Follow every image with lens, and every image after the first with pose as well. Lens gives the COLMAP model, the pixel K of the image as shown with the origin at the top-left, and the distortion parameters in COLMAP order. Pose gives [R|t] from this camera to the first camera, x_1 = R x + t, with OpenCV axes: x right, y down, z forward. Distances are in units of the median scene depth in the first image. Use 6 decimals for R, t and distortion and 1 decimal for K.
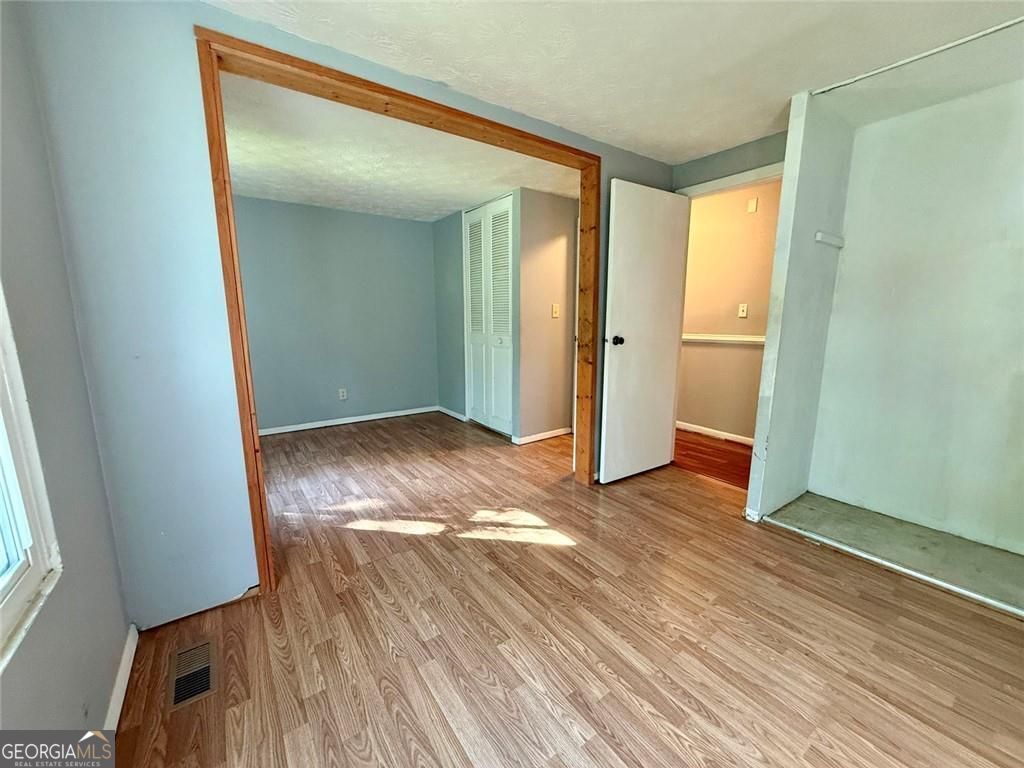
lens RADIAL K [[410.8, 0, 509.7], [0, 410.8, 383.9], [0, 0, 1]] dist [-0.001614, -0.000275]
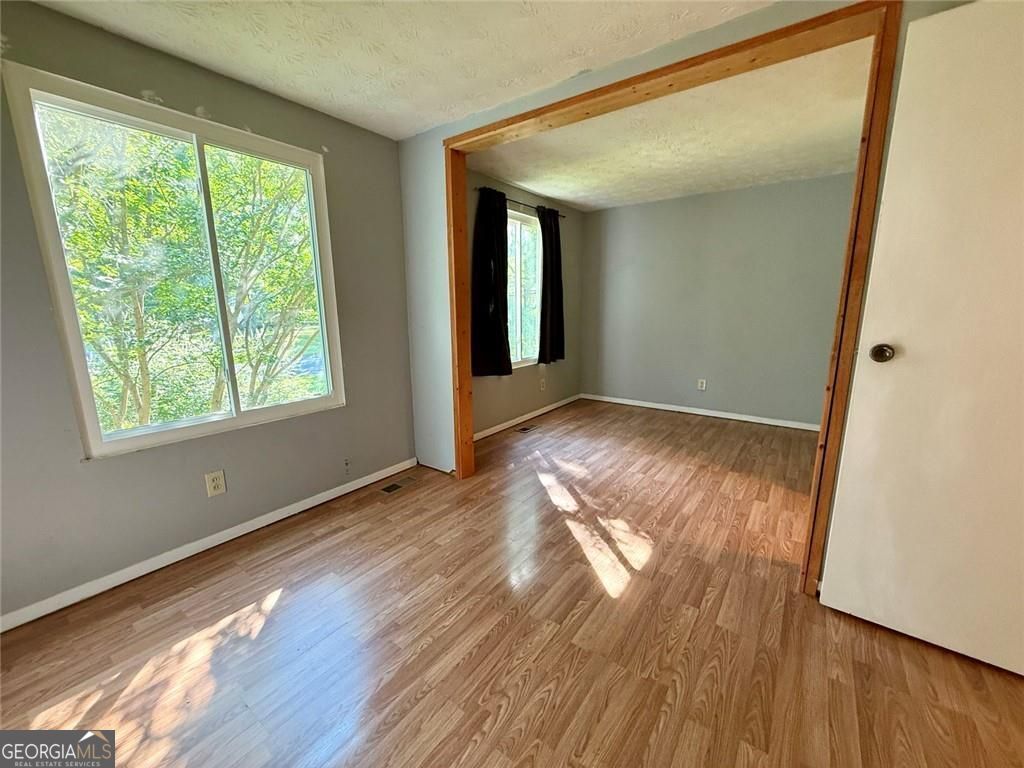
lens RADIAL K [[407.9, 0, 508.9], [0, 407.9, 386.0], [0, 0, 1]] dist [-0.000971, 0.000152]
pose [[0.312293, 0.183489, -0.932097, 0.617073], [-0.148190, 0.978568, 0.142987, -0.073075], [0.938356, 0.093474, 0.332791, 0.419715]]
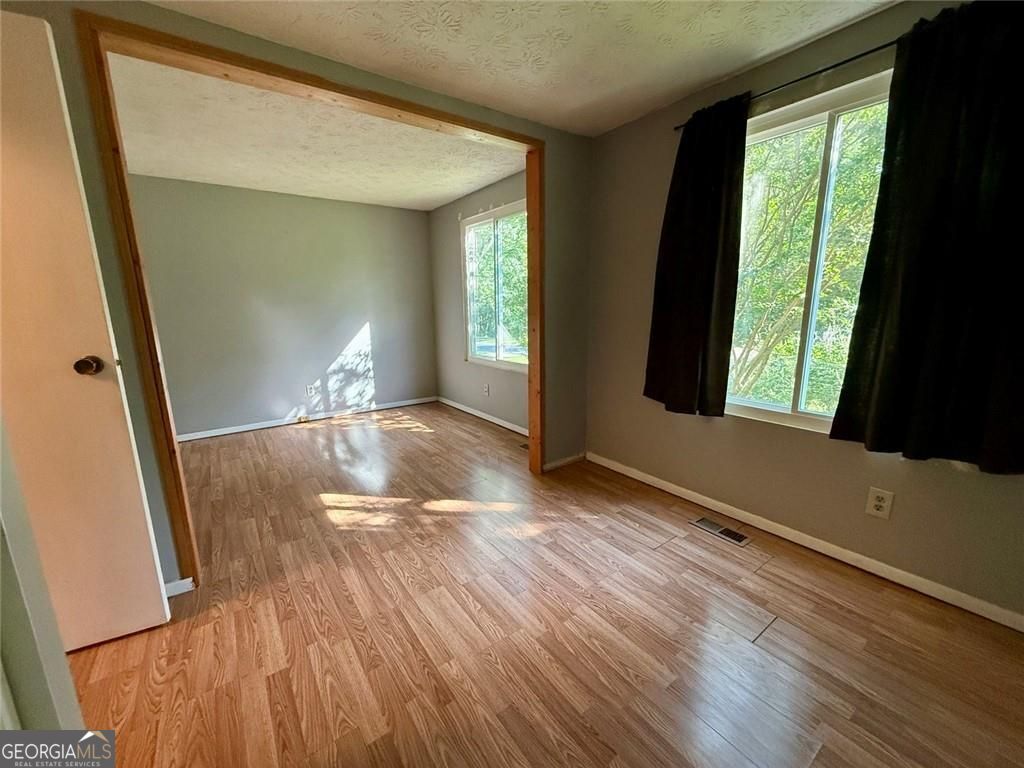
lens RADIAL K [[410.8, 0, 509.7], [0, 410.8, 383.9], [0, 0, 1]] dist [-0.001614, -0.000275]
pose [[-0.999757, 0.021274, -0.005785, -0.337040], [0.017907, 0.936632, 0.349857, -0.279279], [0.012861, 0.349669, -0.936785, 1.677372]]
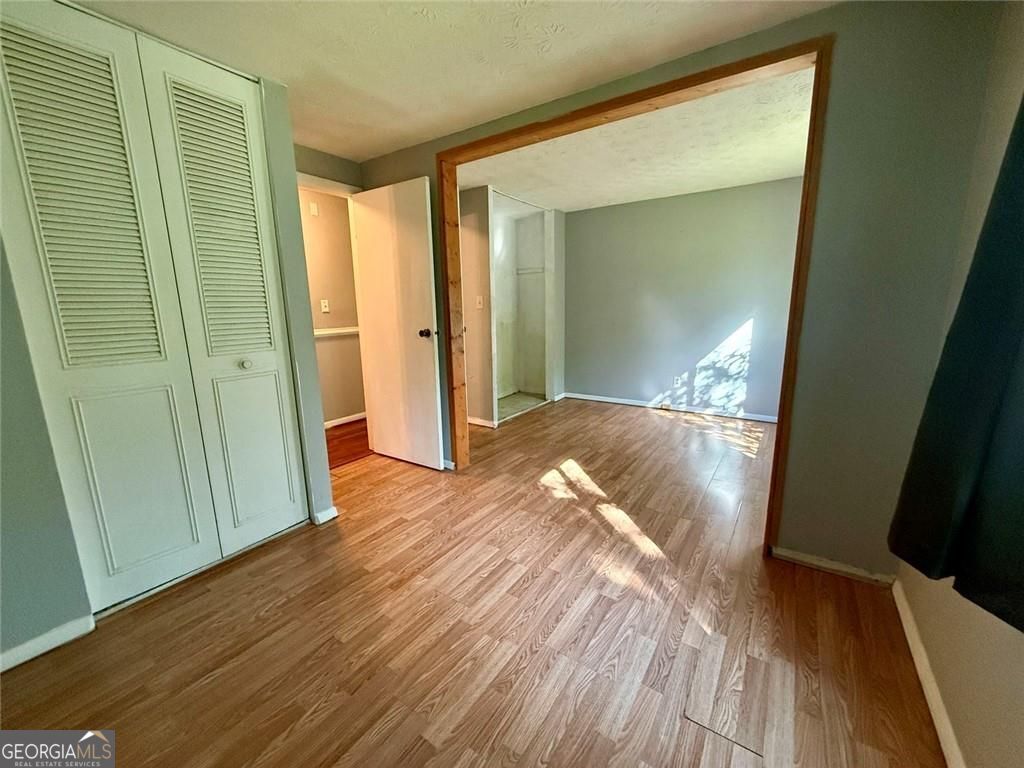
lens RADIAL K [[410.8, 0, 509.7], [0, 410.8, 383.9], [0, 0, 1]] dist [-0.001614, -0.000275]
pose [[-0.344743, -0.168022, 0.923537, -0.898422], [0.175050, 0.955084, 0.239105, -0.218361], [-0.922231, 0.244095, -0.299846, 1.299629]]
